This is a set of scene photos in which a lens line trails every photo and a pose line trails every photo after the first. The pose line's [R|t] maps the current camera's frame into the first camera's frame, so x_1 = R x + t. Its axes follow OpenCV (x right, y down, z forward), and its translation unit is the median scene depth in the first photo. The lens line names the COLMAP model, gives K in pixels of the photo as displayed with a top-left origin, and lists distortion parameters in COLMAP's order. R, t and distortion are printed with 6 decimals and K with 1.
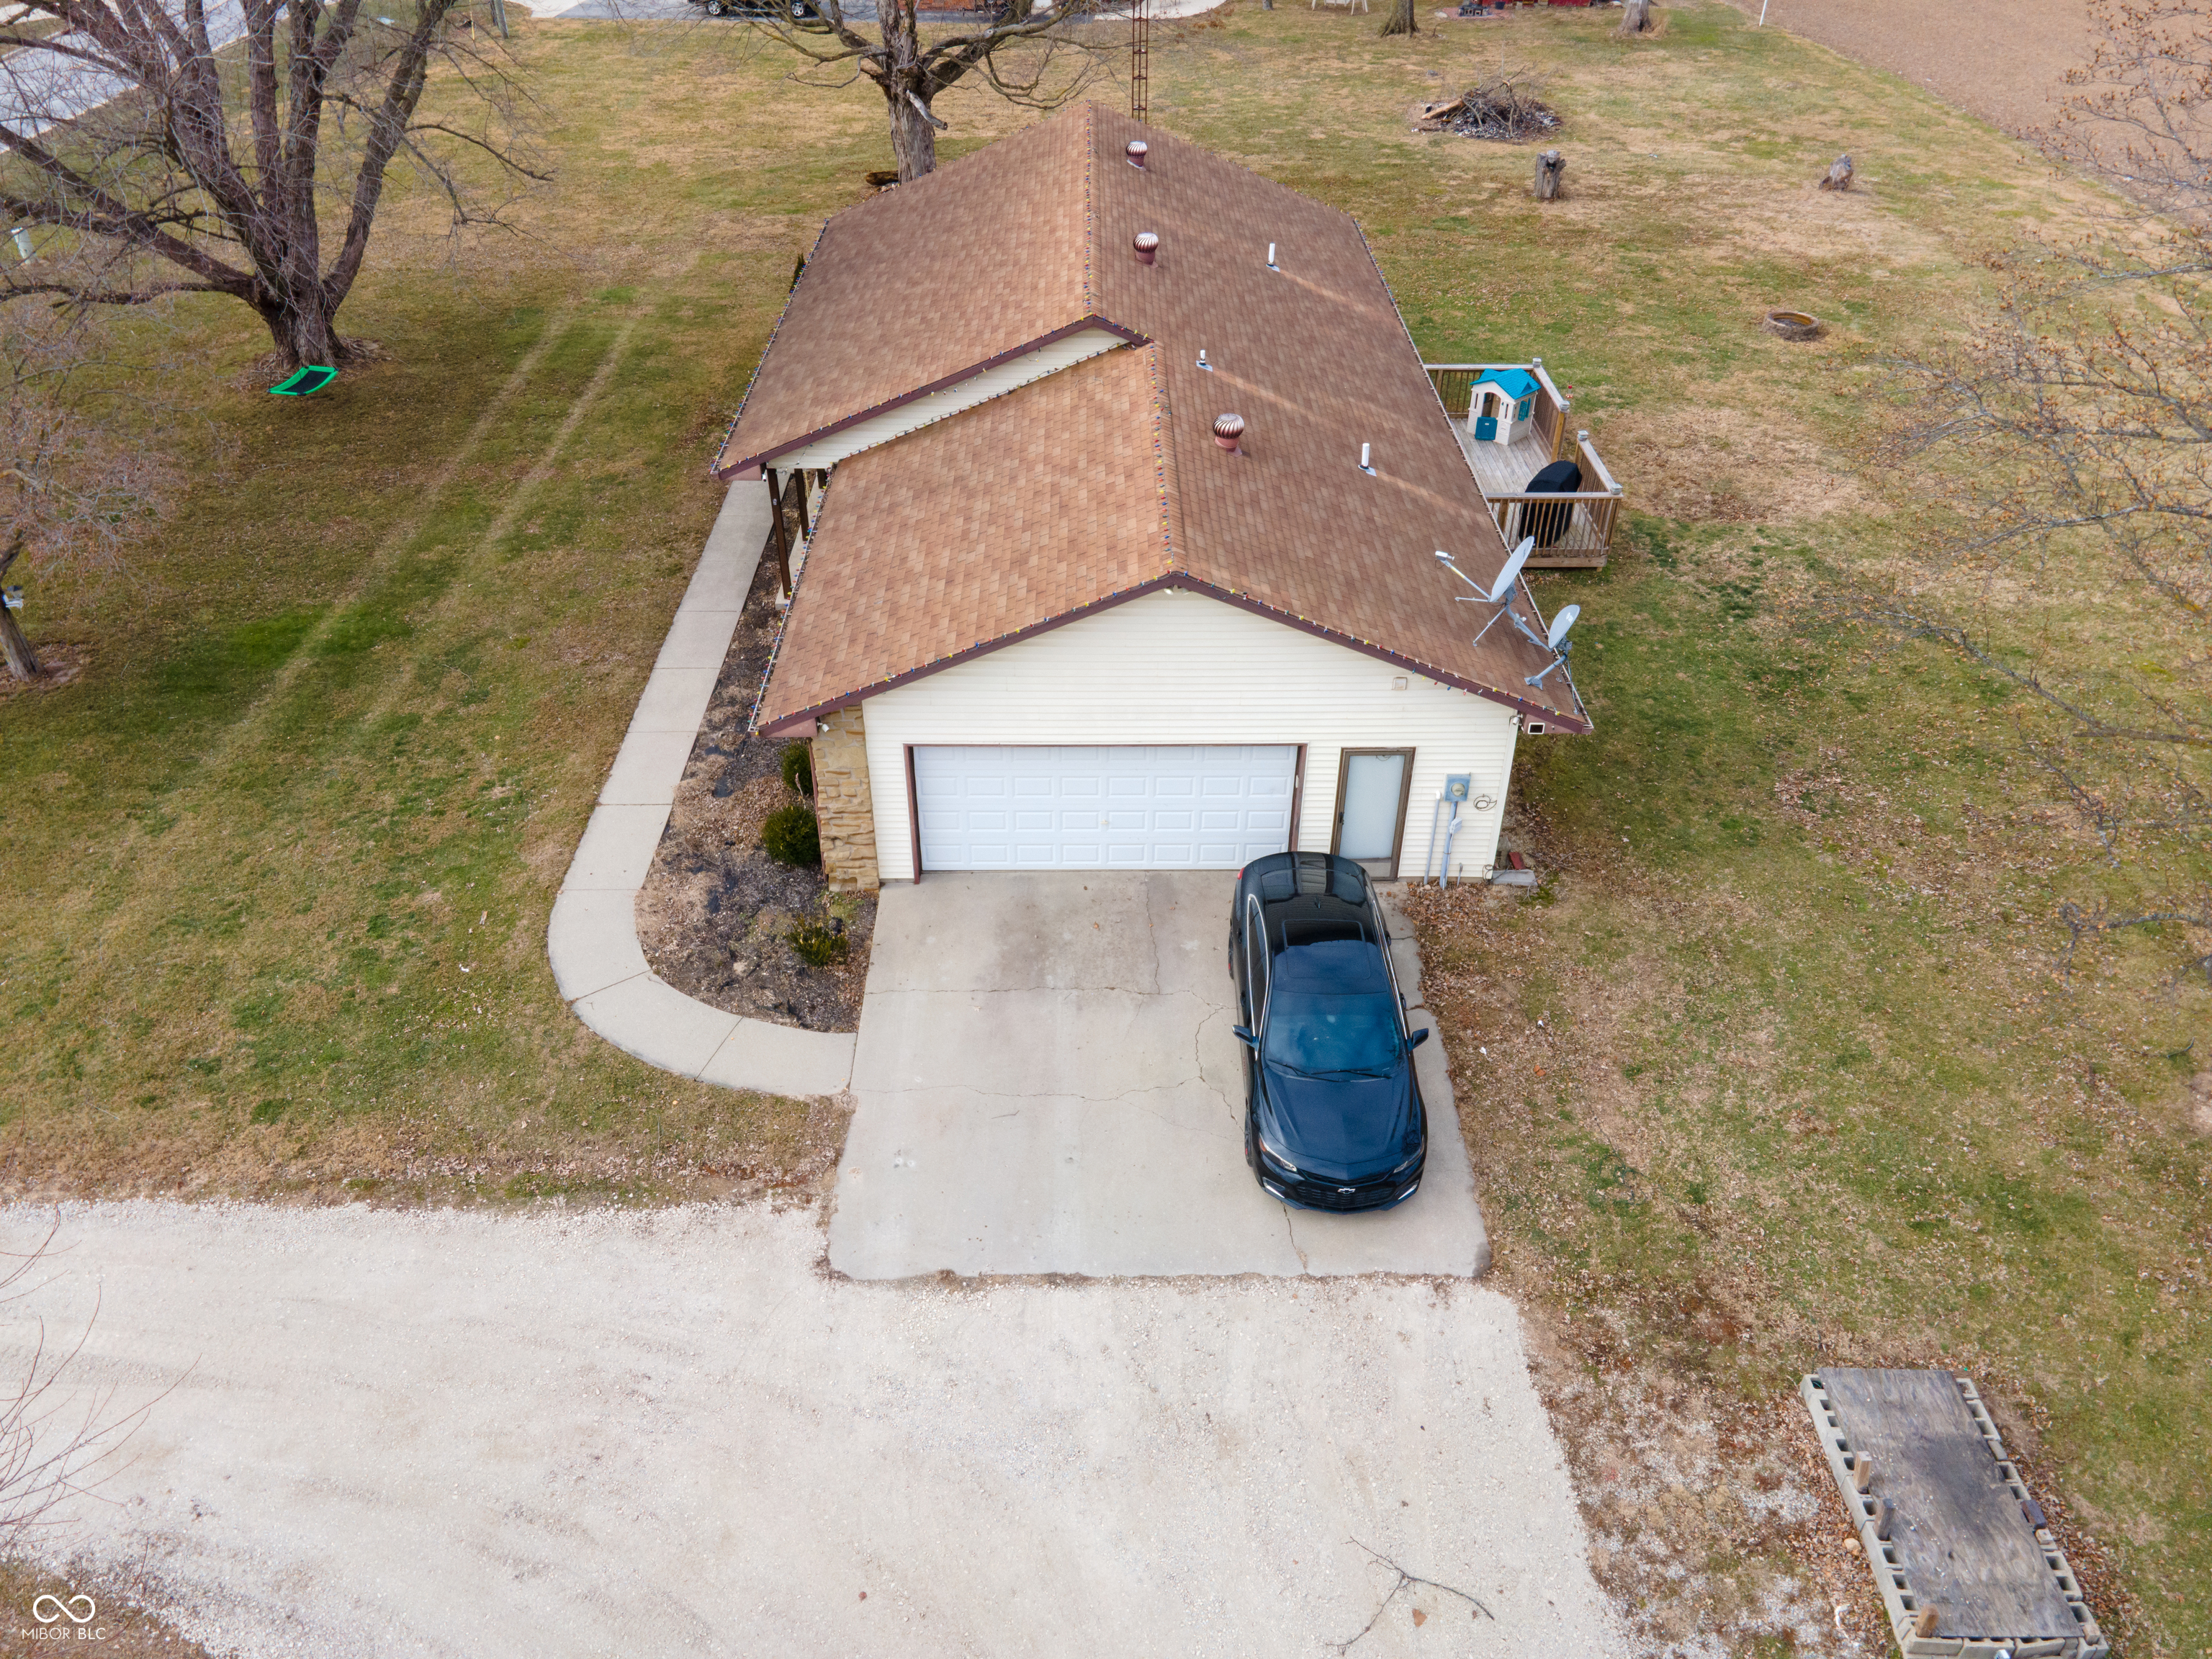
lens RADIAL K [[1579.8, 0, 1109.3], [0, 1579.8, 803.8], [0, 0, 1]] dist [0.035226, 0.001394]
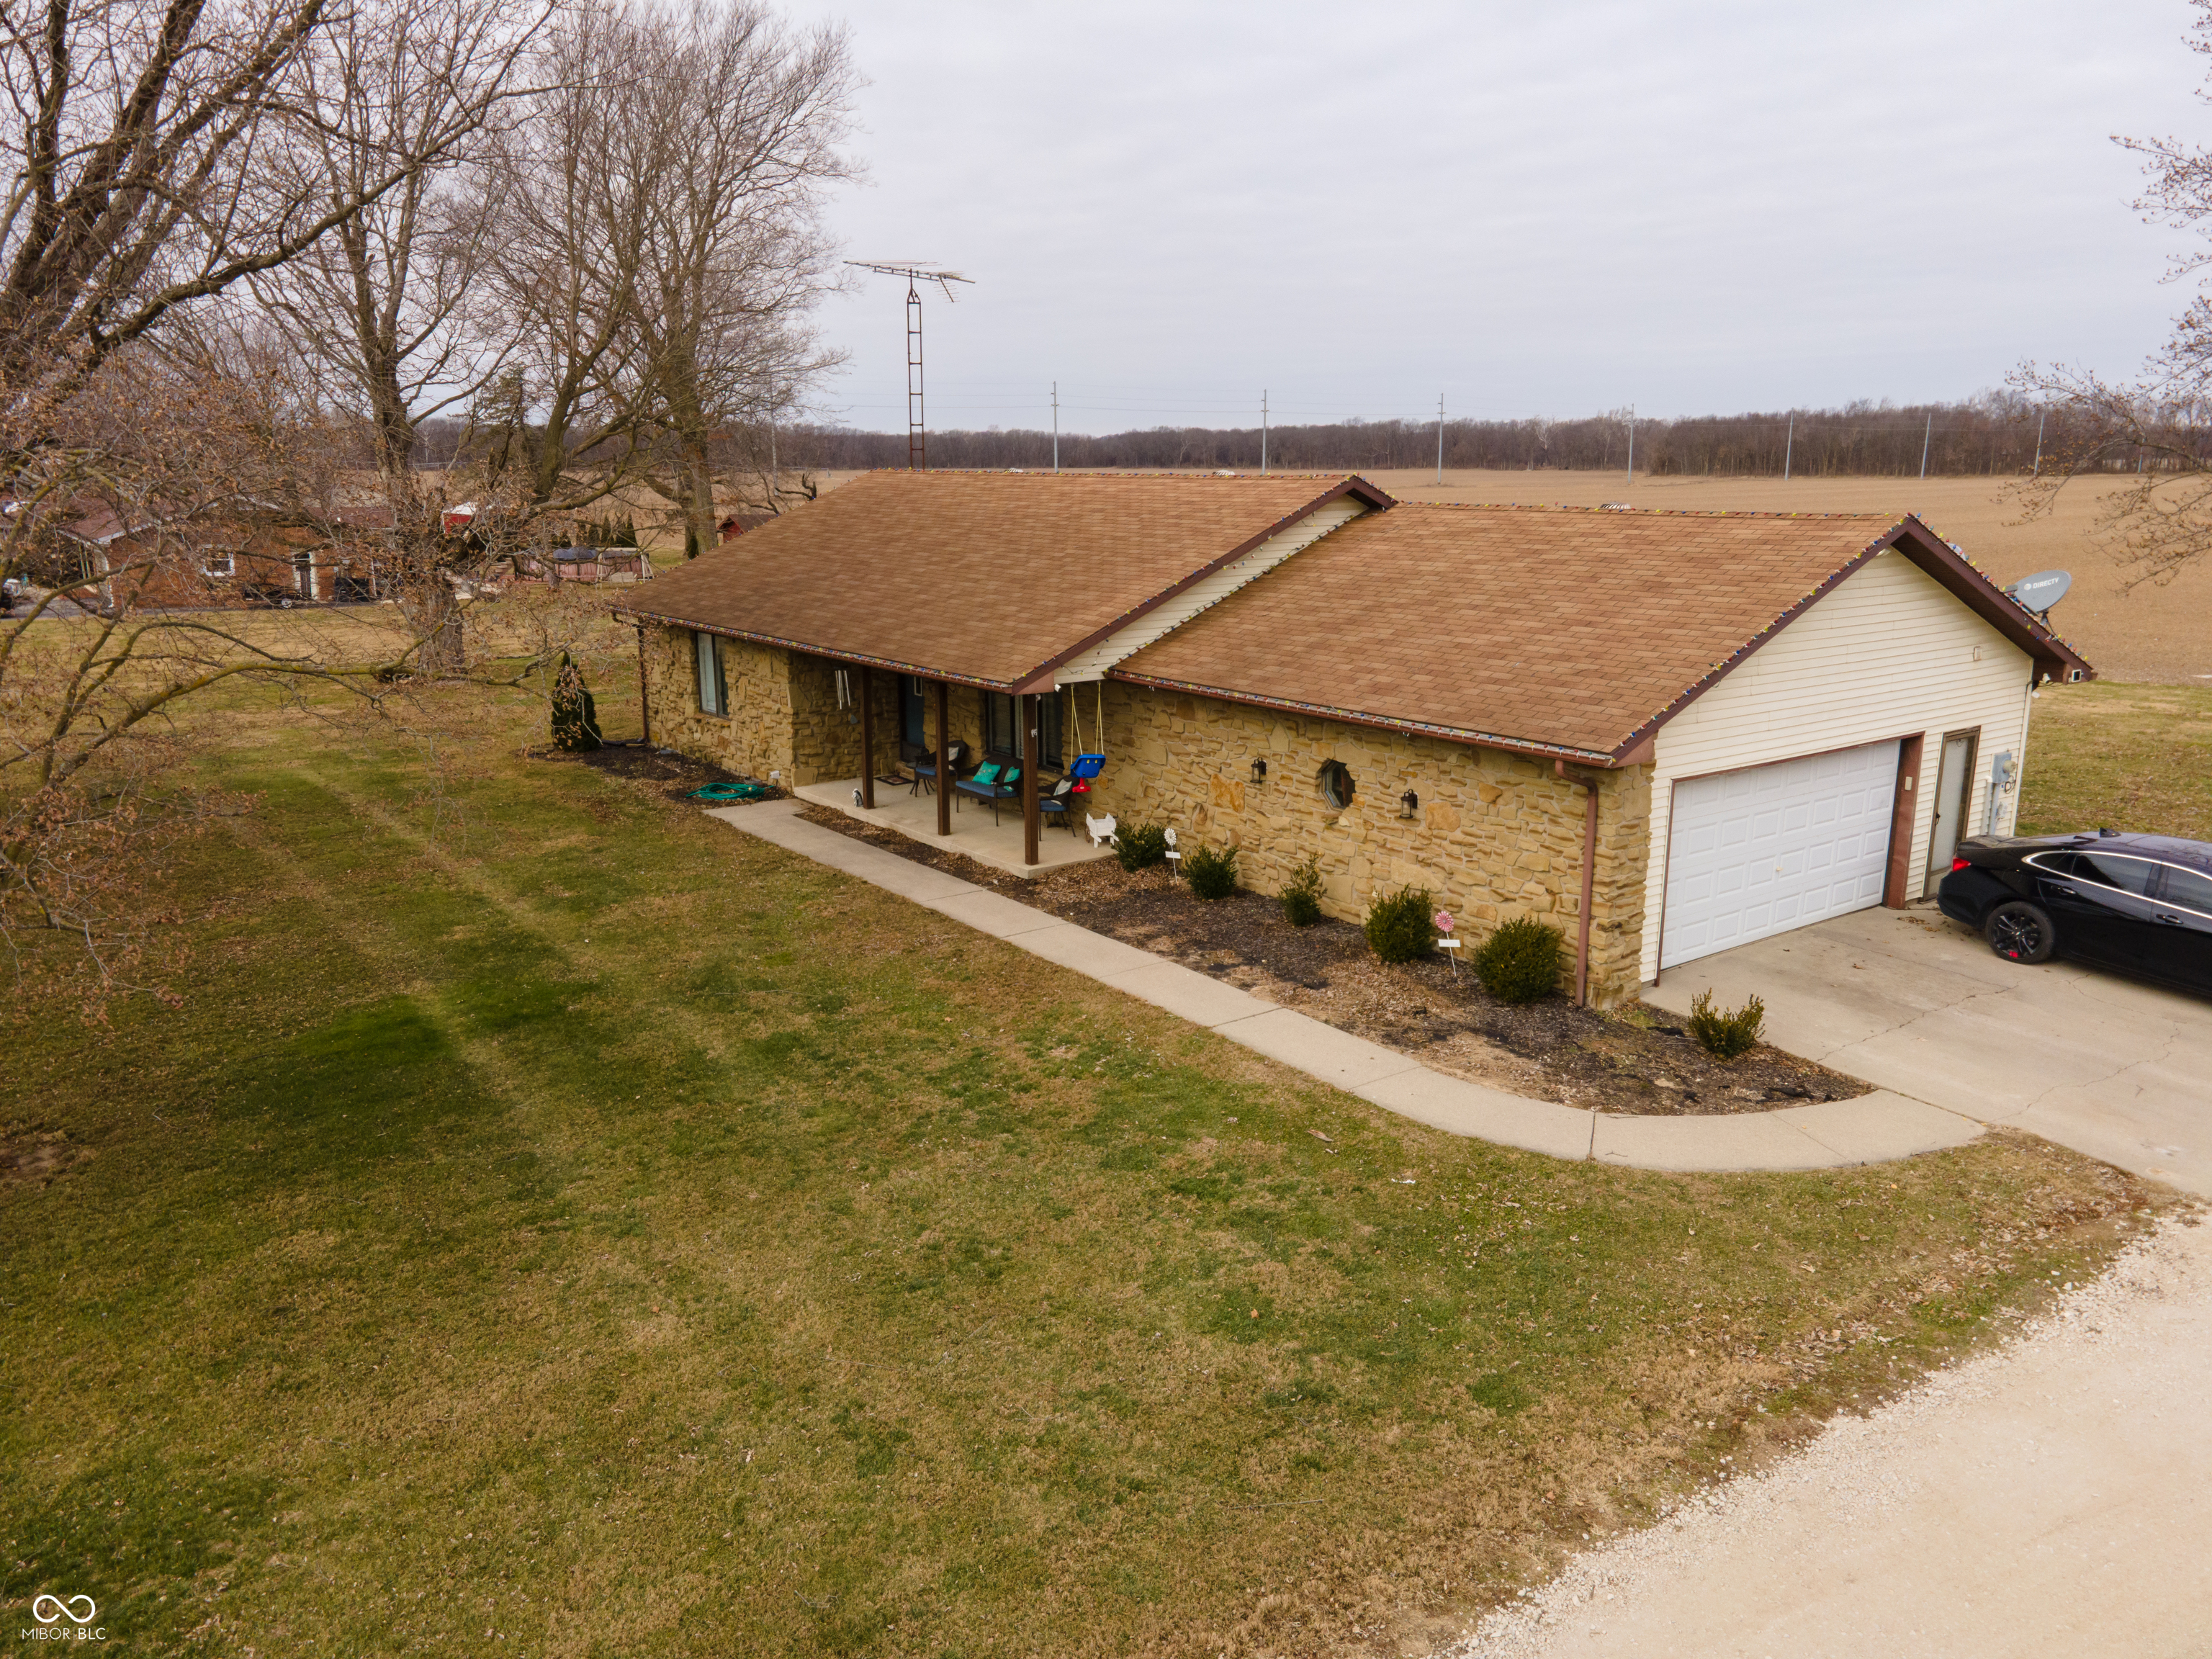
lens RADIAL K [[1579.8, 0, 1109.3], [0, 1579.8, 803.8], [0, 0, 1]] dist [0.035226, 0.001394]
pose [[0.816449, -0.133891, 0.561679, -0.835593], [0.341906, 0.895980, -0.283409, 0.107238], [-0.465307, 0.423431, 0.777300, 0.495032]]
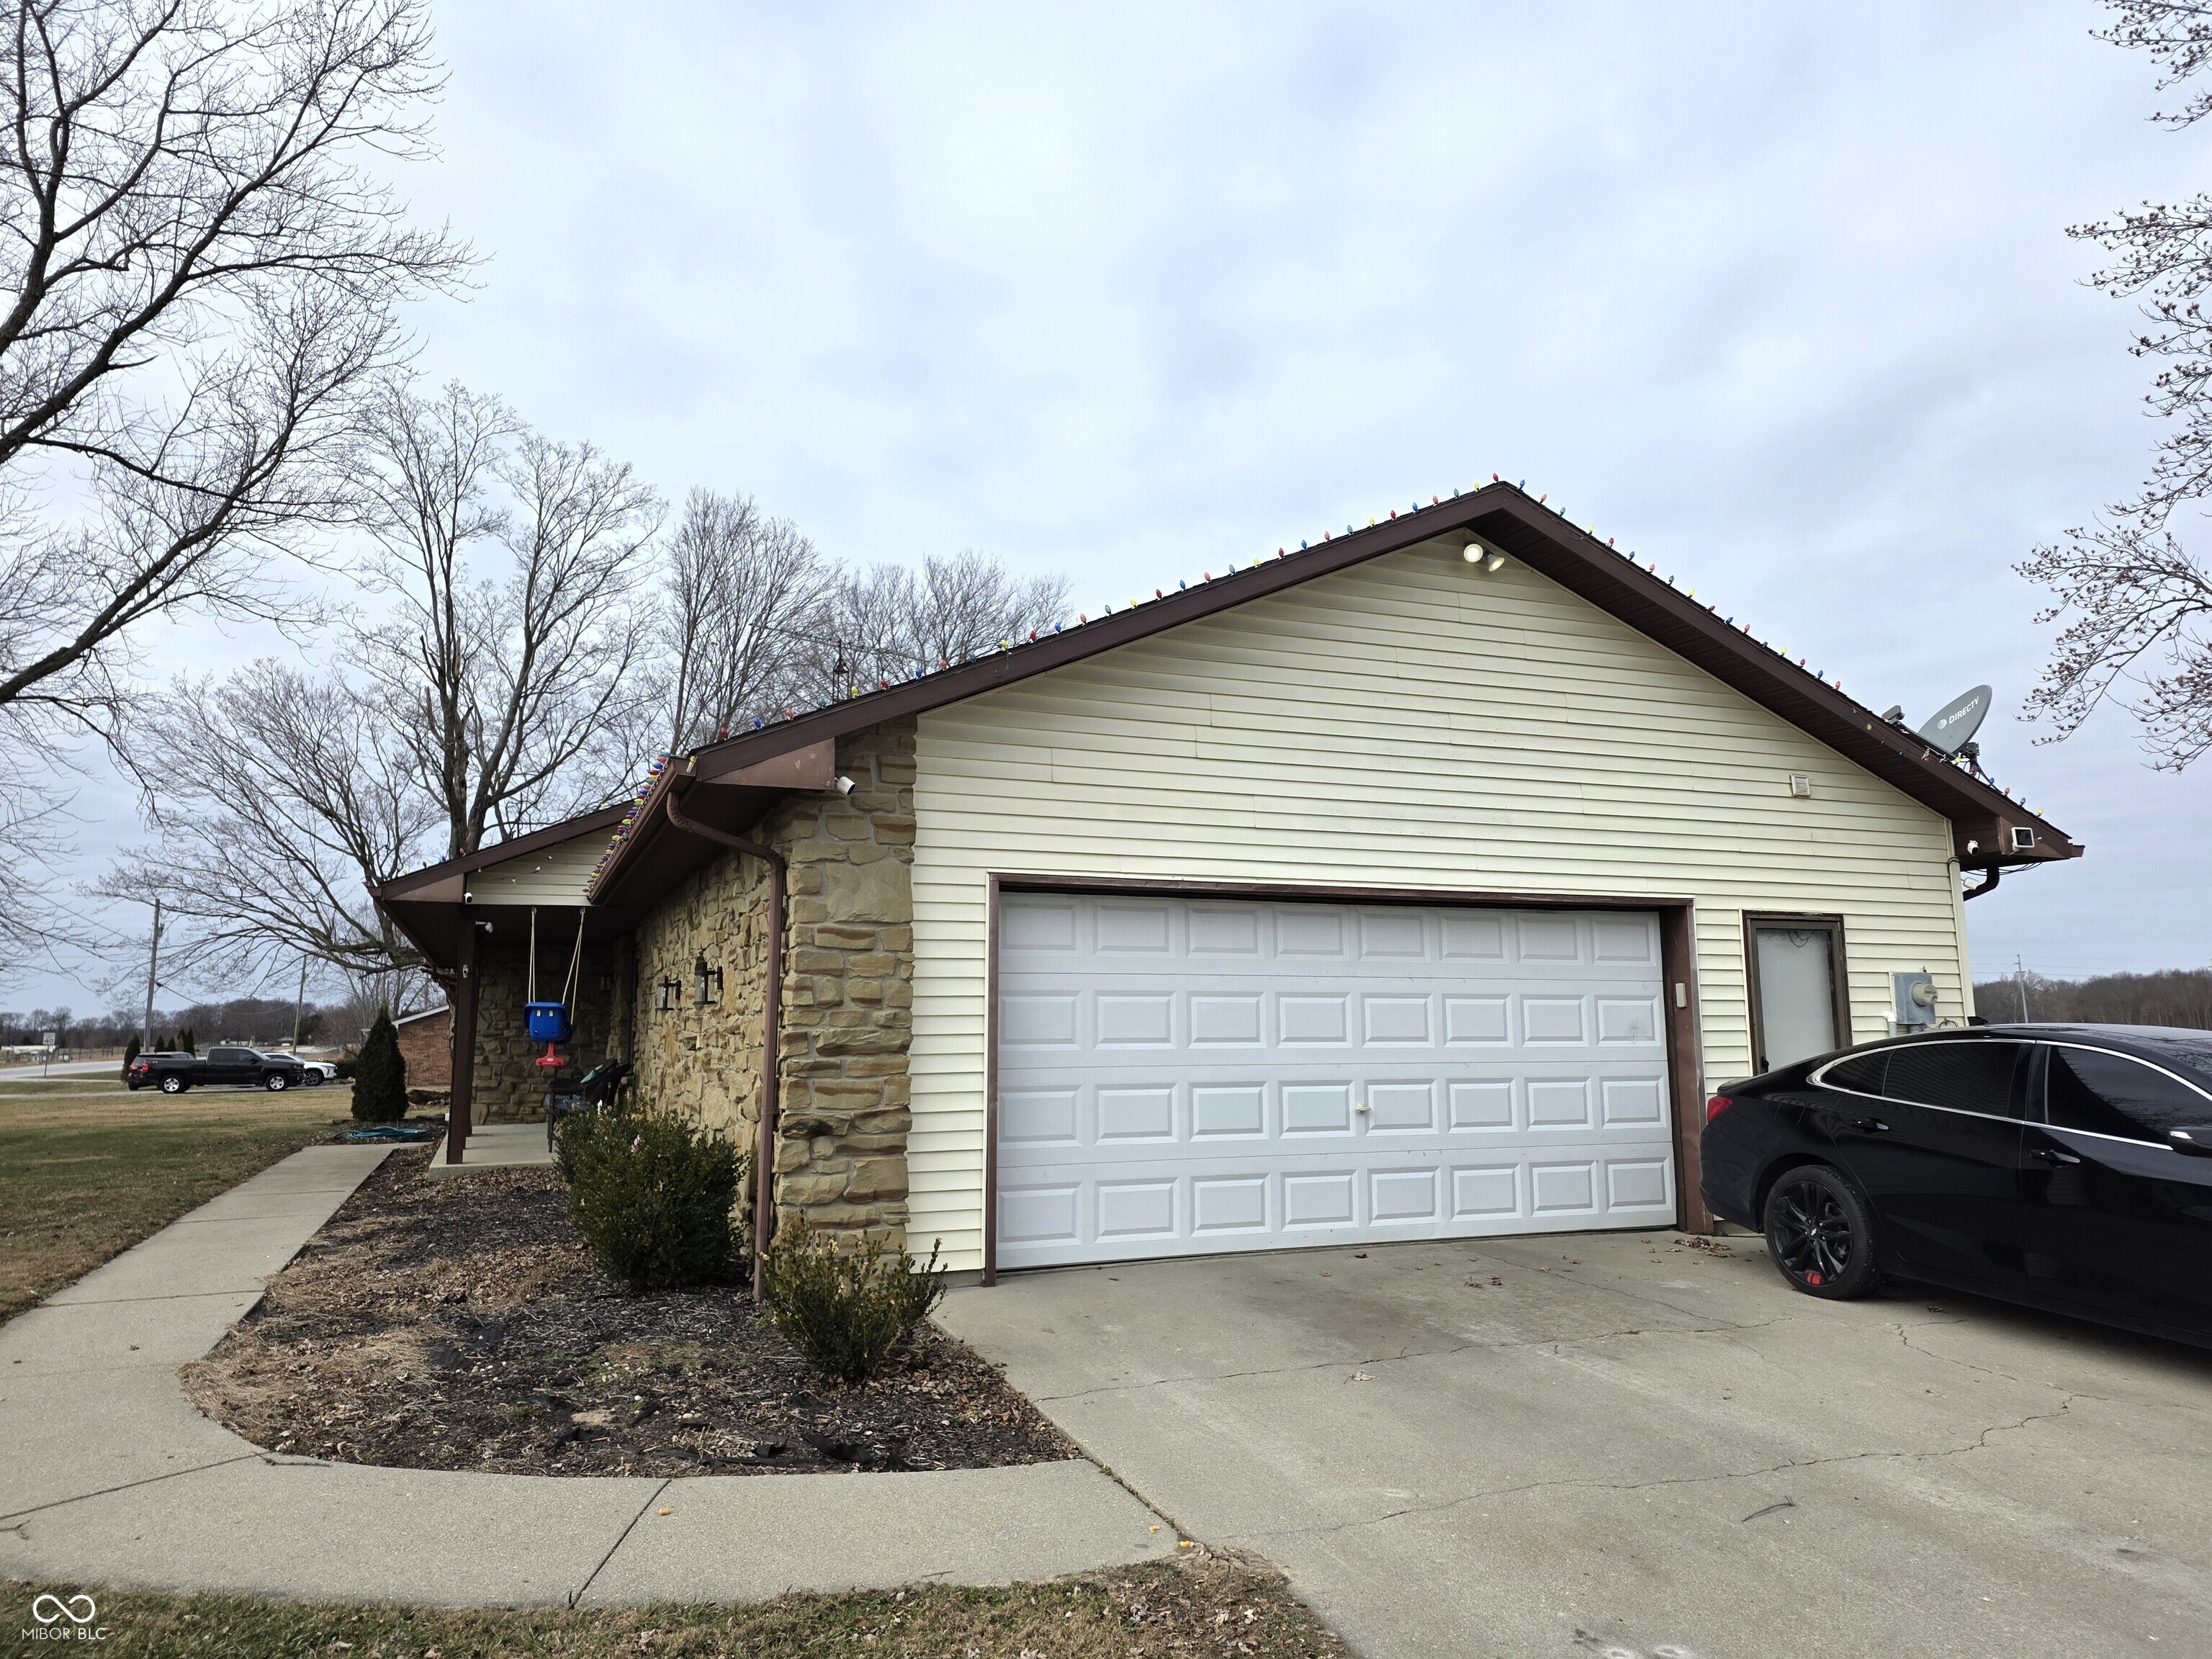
lens RADIAL K [[1458.6, 0, 1105.1], [0, 1458.6, 783.0], [0, 0, 1]] dist [0.077938, -0.054460]
pose [[0.934679, 0.044729, 0.352668, -0.247879], [0.217047, 0.713880, -0.665782, 0.230086], [-0.281542, 0.698838, 0.657541, 0.693408]]
